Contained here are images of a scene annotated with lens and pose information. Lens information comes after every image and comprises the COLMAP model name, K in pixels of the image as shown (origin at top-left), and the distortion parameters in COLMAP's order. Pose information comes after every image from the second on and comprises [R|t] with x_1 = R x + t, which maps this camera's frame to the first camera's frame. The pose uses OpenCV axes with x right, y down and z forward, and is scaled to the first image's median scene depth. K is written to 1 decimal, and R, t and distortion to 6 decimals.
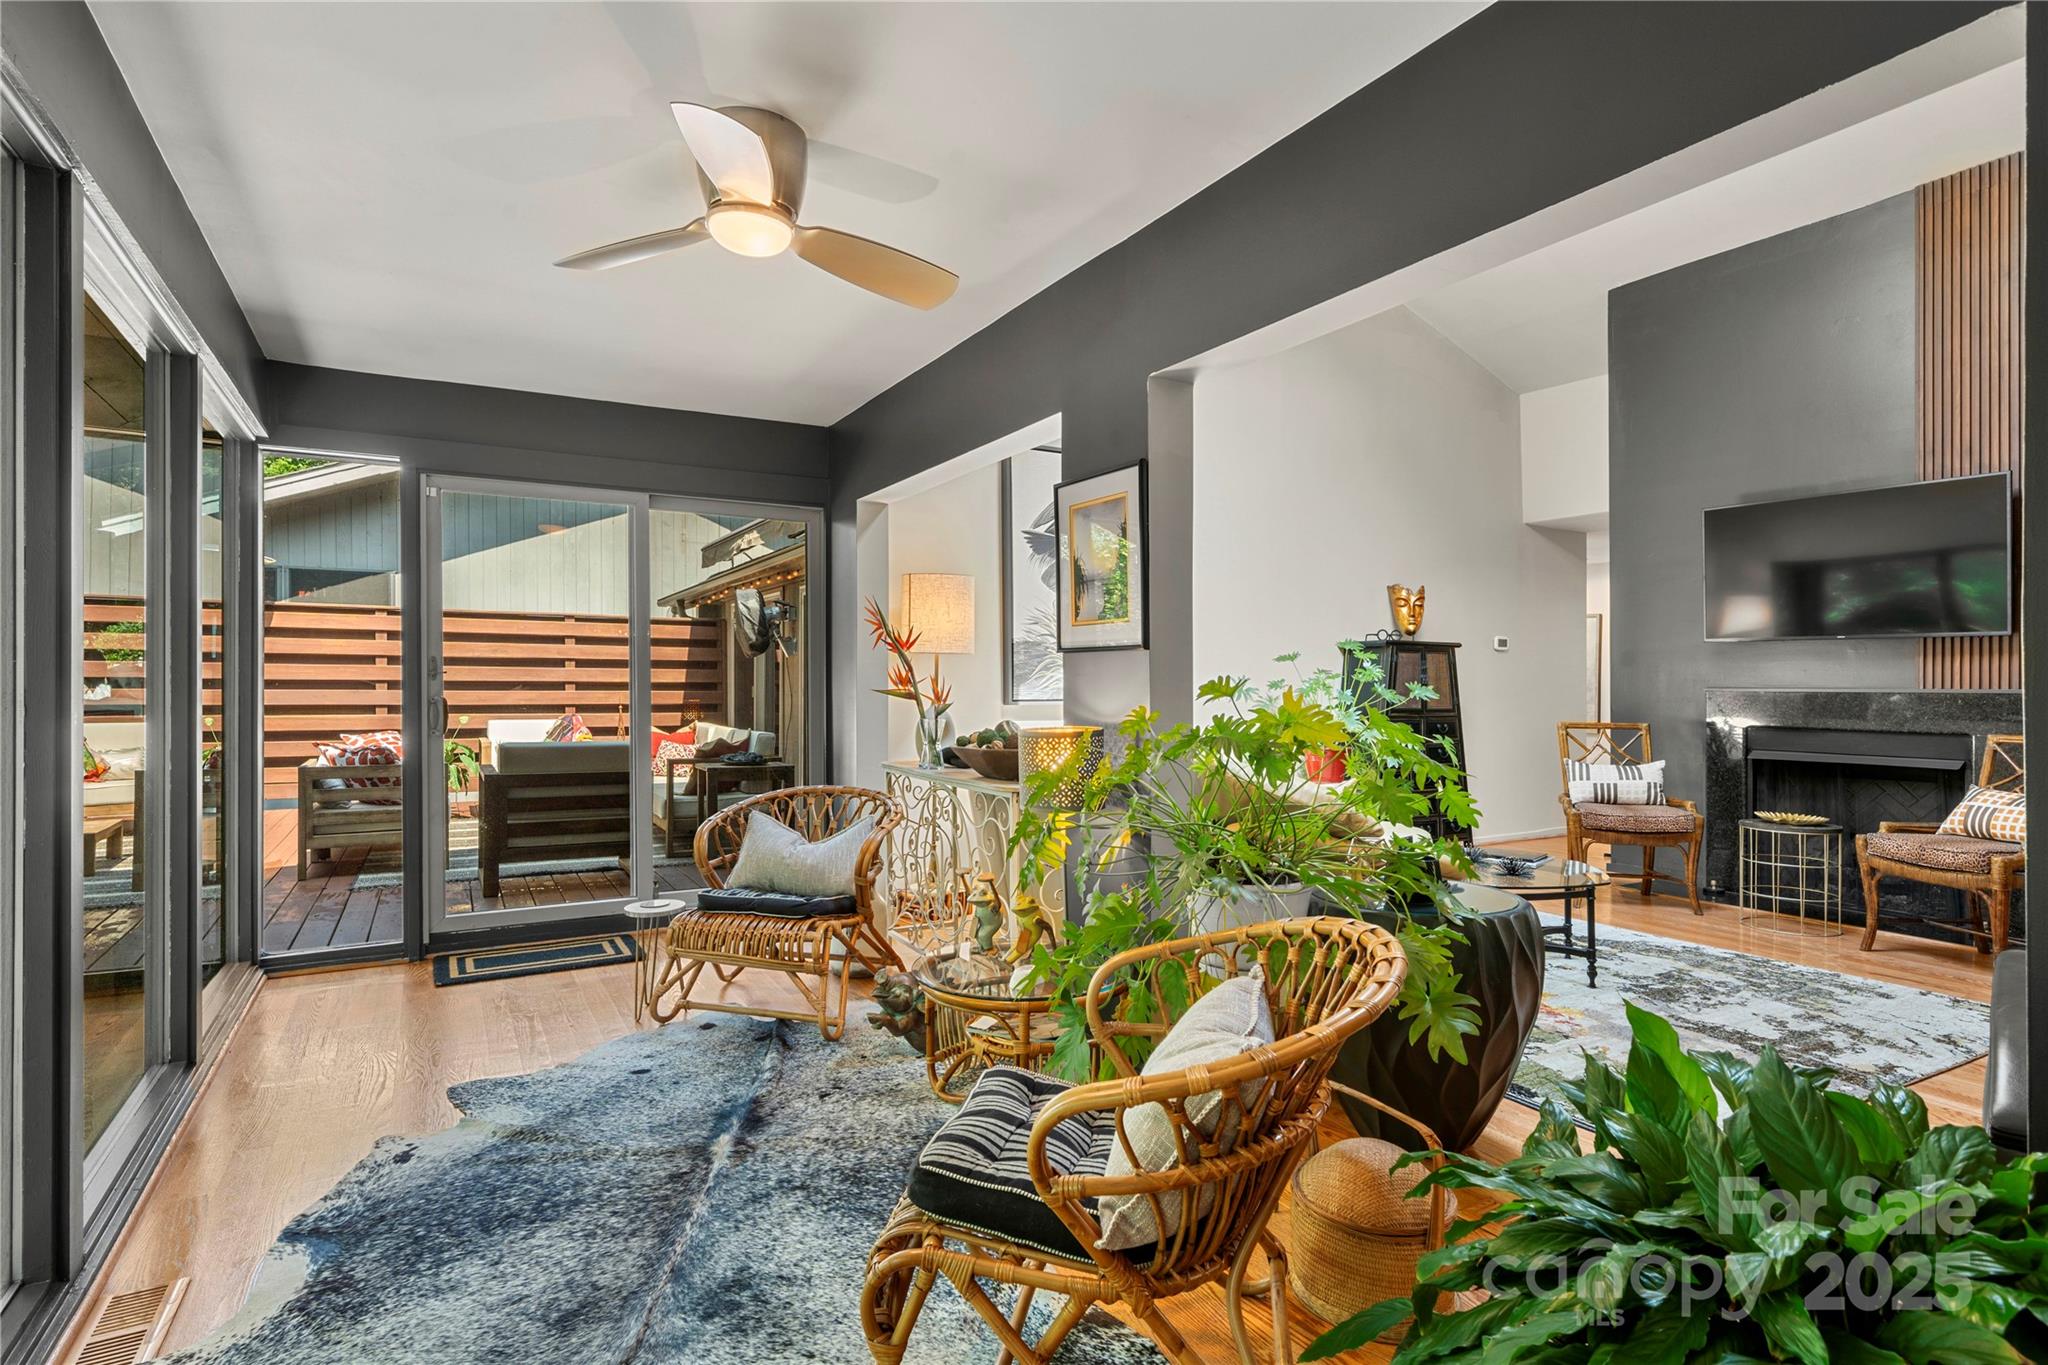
lens RADIAL K [[1021.2, 0, 1020.9], [0, 1021.2, 688.9], [0, 0, 1]] dist [0.003186, 0.000713]
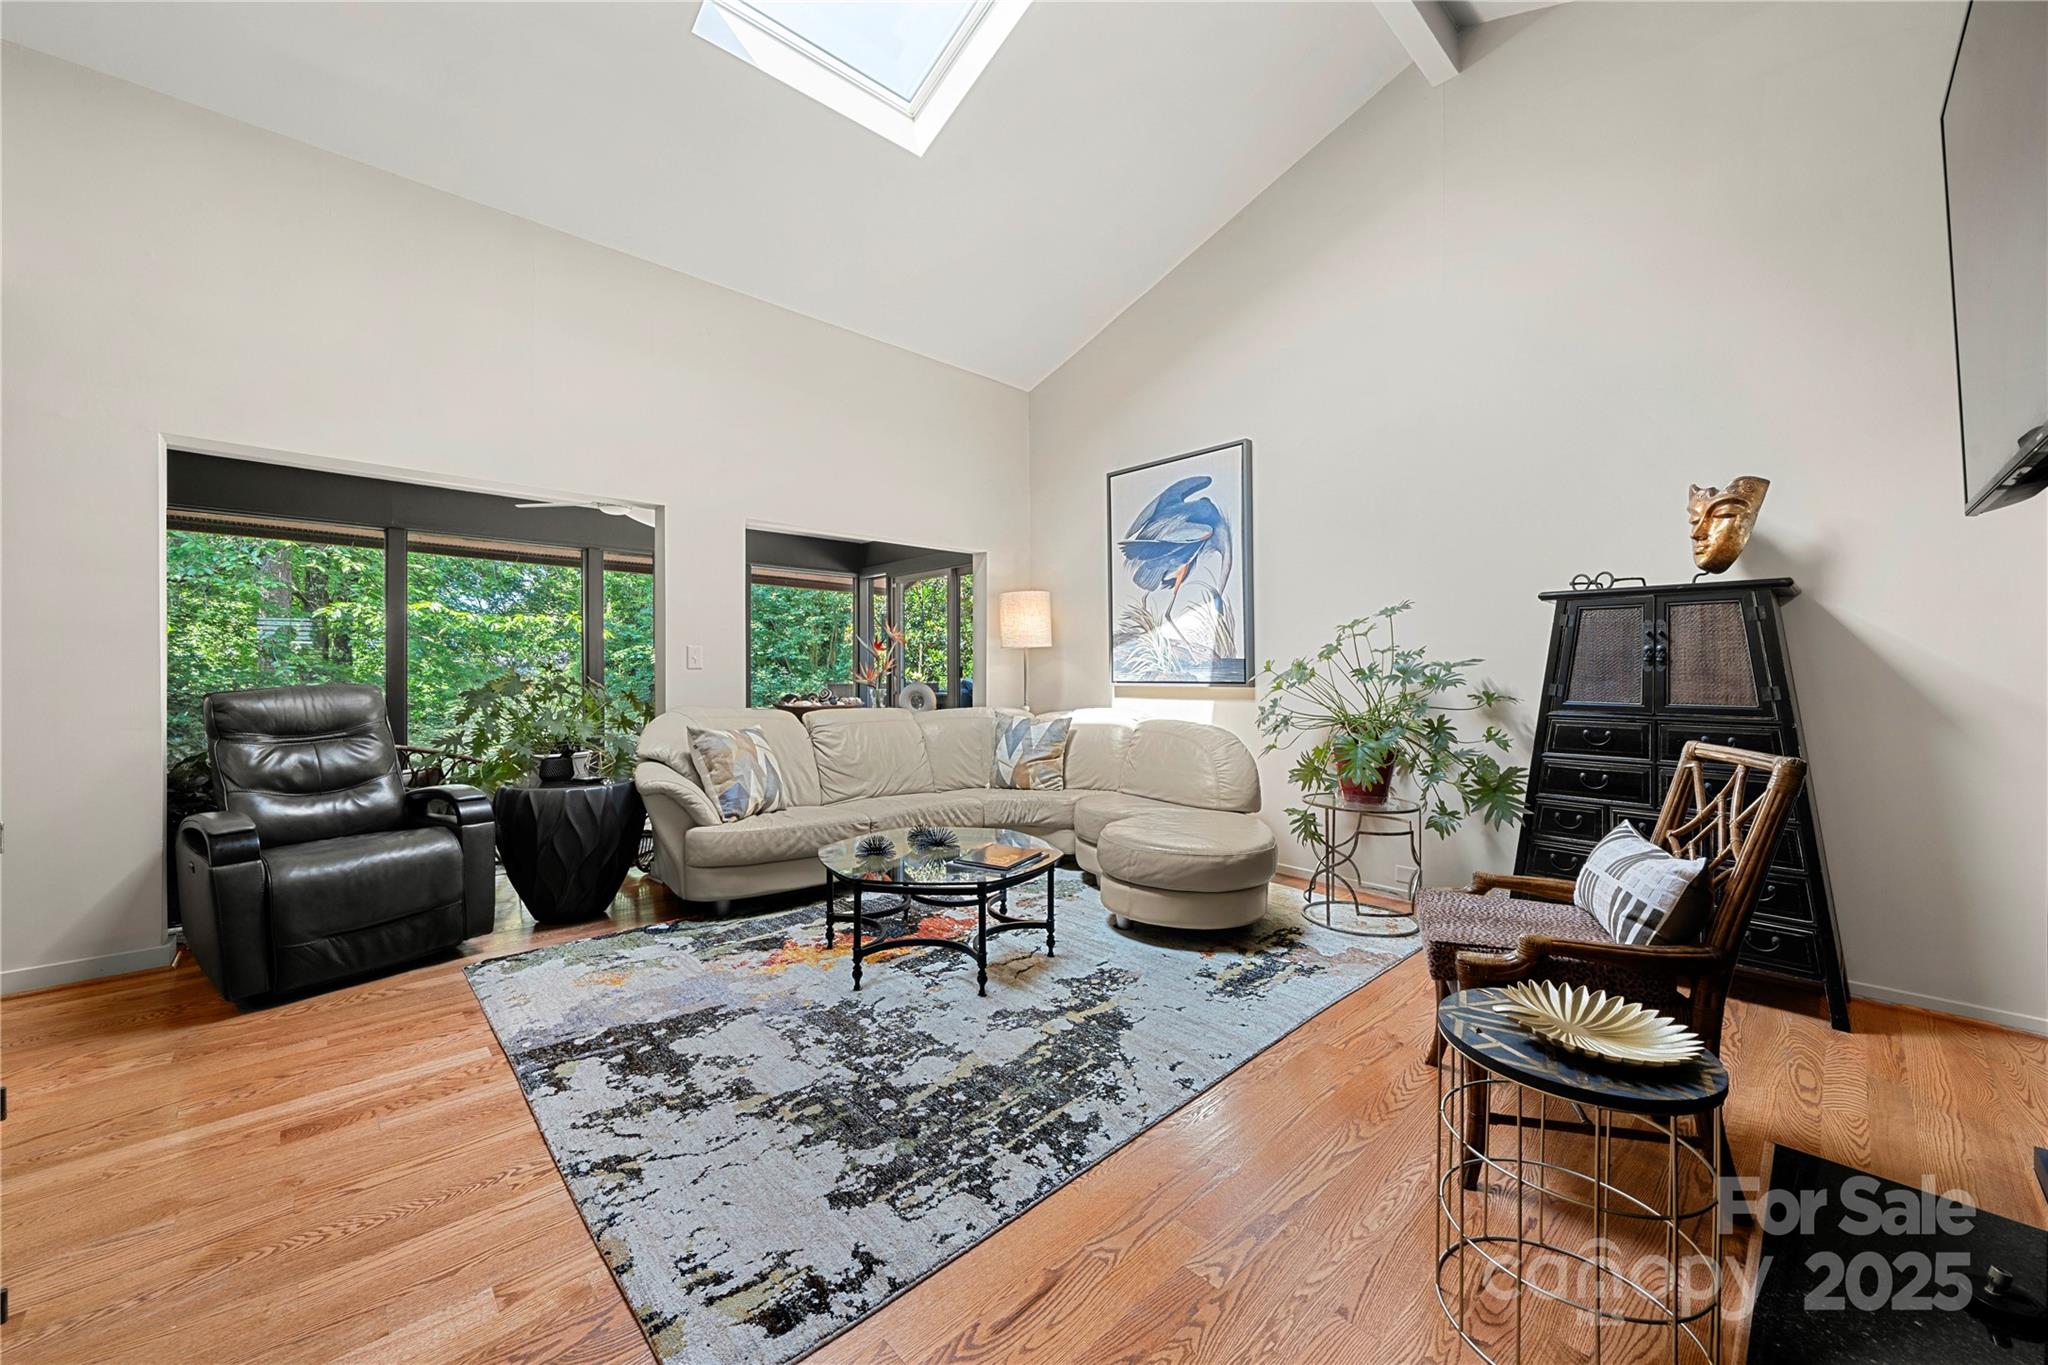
lens RADIAL K [[771.0, 0, 1024.0], [0, 771.0, 682.5], [0, 0, 1]] dist [0.002175, 0.000058]
pose [[0.226092, 0.005584, -0.974090, 1.443547], [-0.006768, 0.999968, 0.004161, 0.014650], [0.974082, 0.005652, 0.226122, 1.127623]]
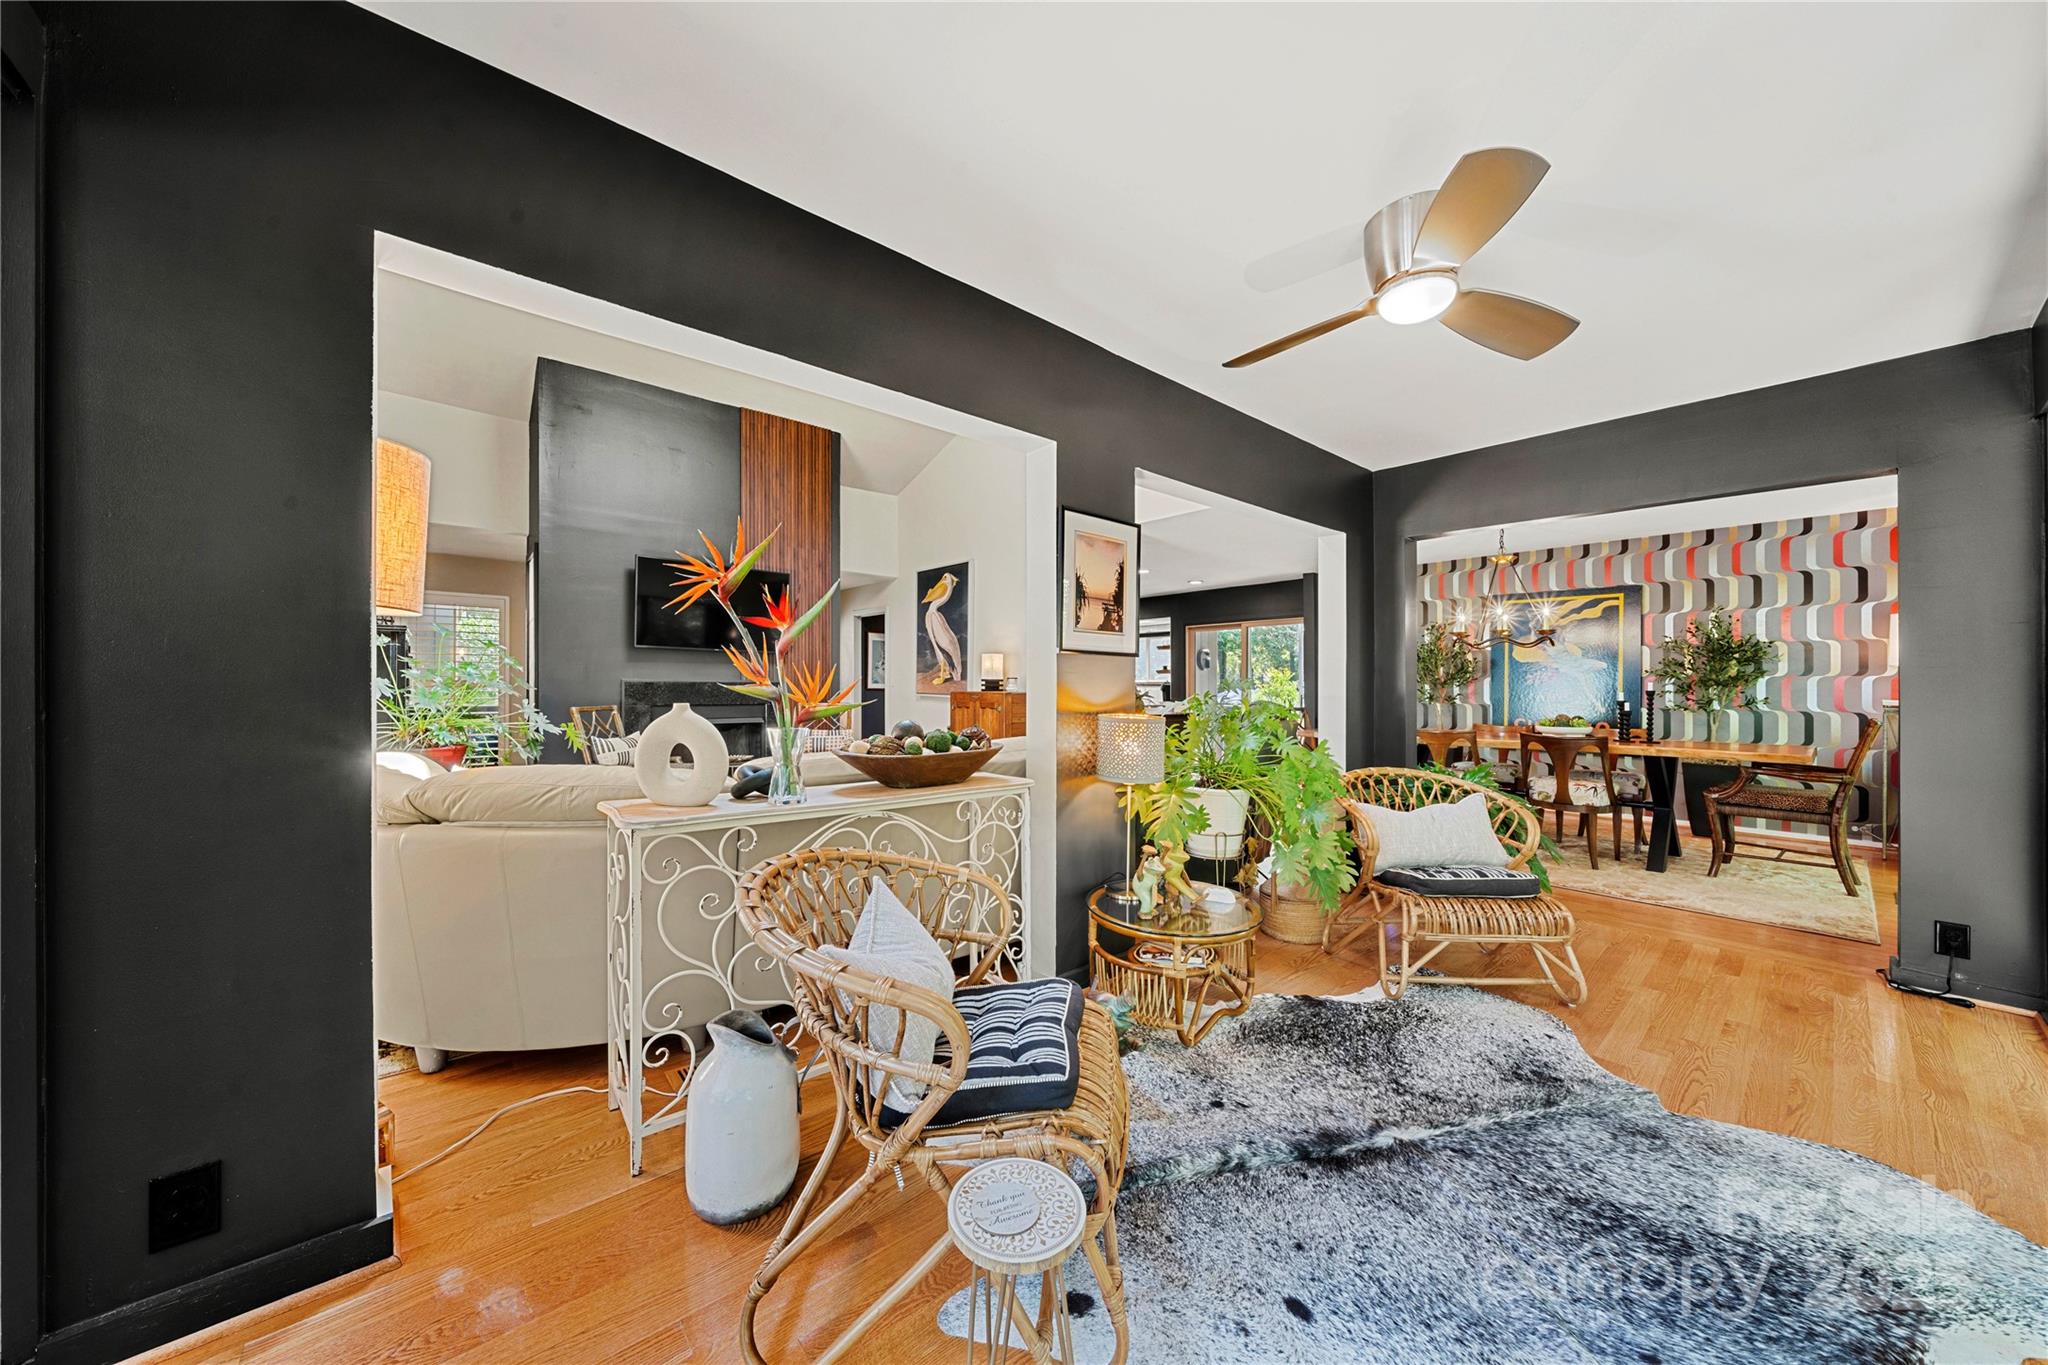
lens RADIAL K [[701.3, 0, 1024.0], [0, 701.3, 682.5], [0, 0, 1]] dist [-0.002663, -0.000225]
pose [[-0.176857, -0.004666, 0.984226, -0.673606], [-0.001396, 0.999989, 0.004490, -0.005884], [-0.984236, -0.000580, -0.176861, 1.101141]]
